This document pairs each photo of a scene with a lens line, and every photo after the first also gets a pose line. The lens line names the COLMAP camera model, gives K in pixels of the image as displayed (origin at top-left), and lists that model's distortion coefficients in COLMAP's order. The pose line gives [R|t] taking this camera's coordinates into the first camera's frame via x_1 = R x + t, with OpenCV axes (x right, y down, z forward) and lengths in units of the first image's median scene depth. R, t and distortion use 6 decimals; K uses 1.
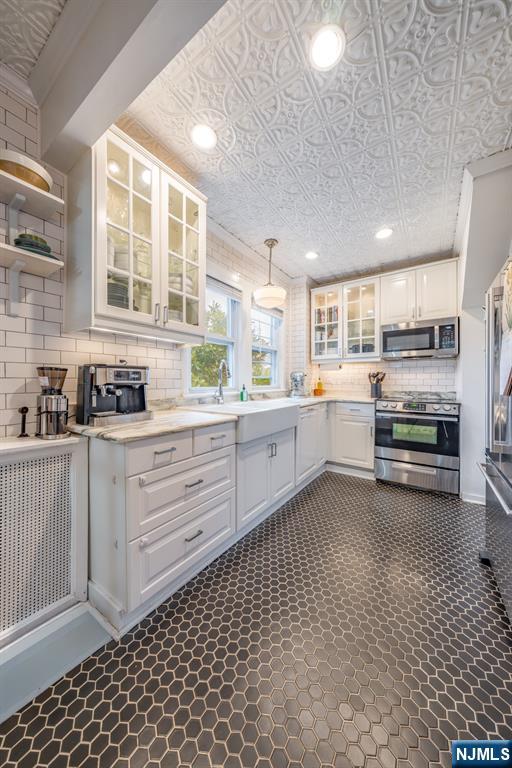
lens RADIAL K [[260.9, 0, 251.1], [0, 260.9, 380.2], [0, 0, 1]] dist [-0.004420, 0.000033]
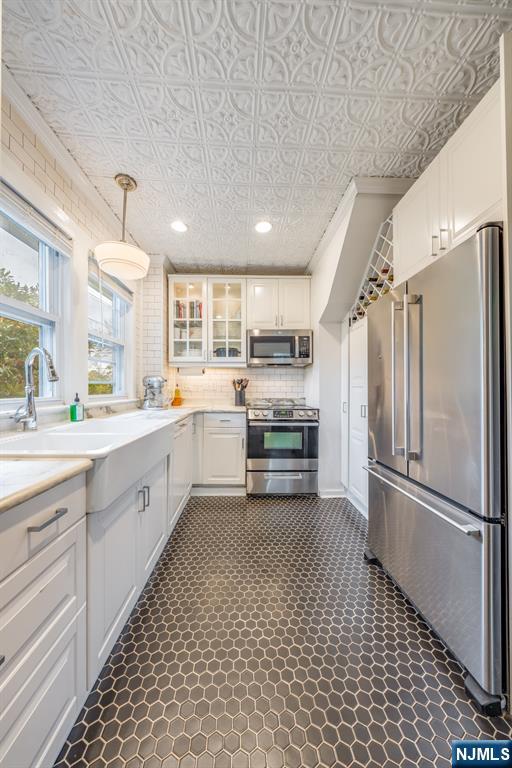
lens RADIAL K [[260.9, 0, 252.9], [0, 260.9, 388.3], [0, 0, 1]] dist [-0.004420, 0.000033]
pose [[0.797364, 0.002152, 0.603495, -0.061962], [-0.004752, 0.999985, 0.002713, 0.001016], [-0.603481, -0.005031, 0.797362, 0.249759]]
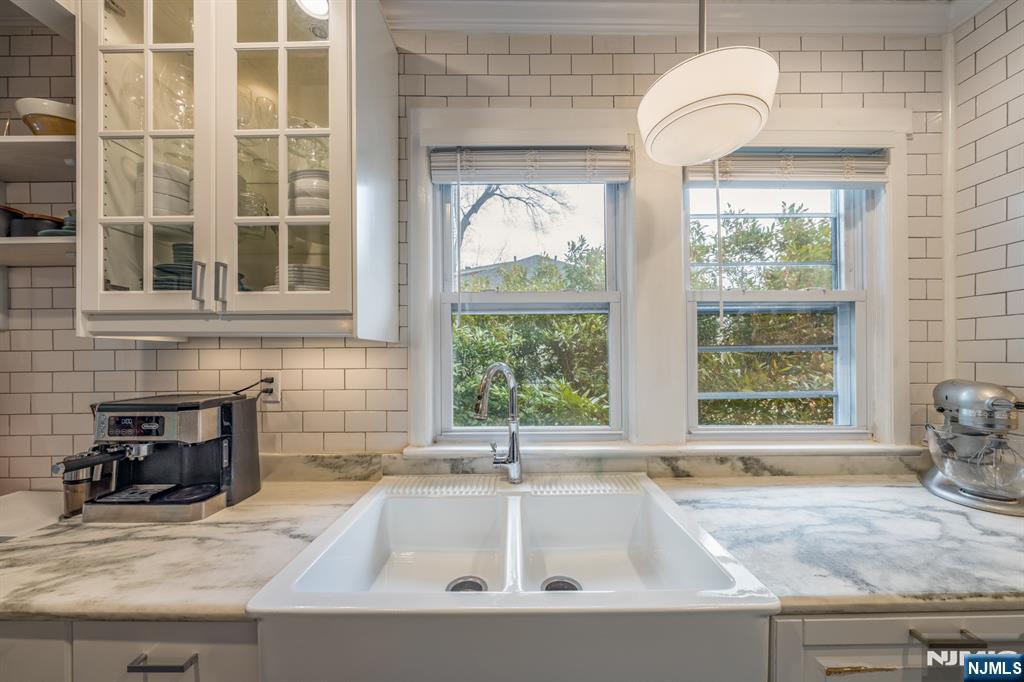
lens RADIAL K [[347.9, 0, 515.7], [0, 347.9, 353.0], [0, 0, 1]] dist [-0.004420, 0.000033]
pose [[0.577600, -0.011651, -0.816236, 0.230823], [0.008378, 0.999930, -0.008345, -0.069729], [0.816277, -0.002018, 0.577658, 0.591671]]
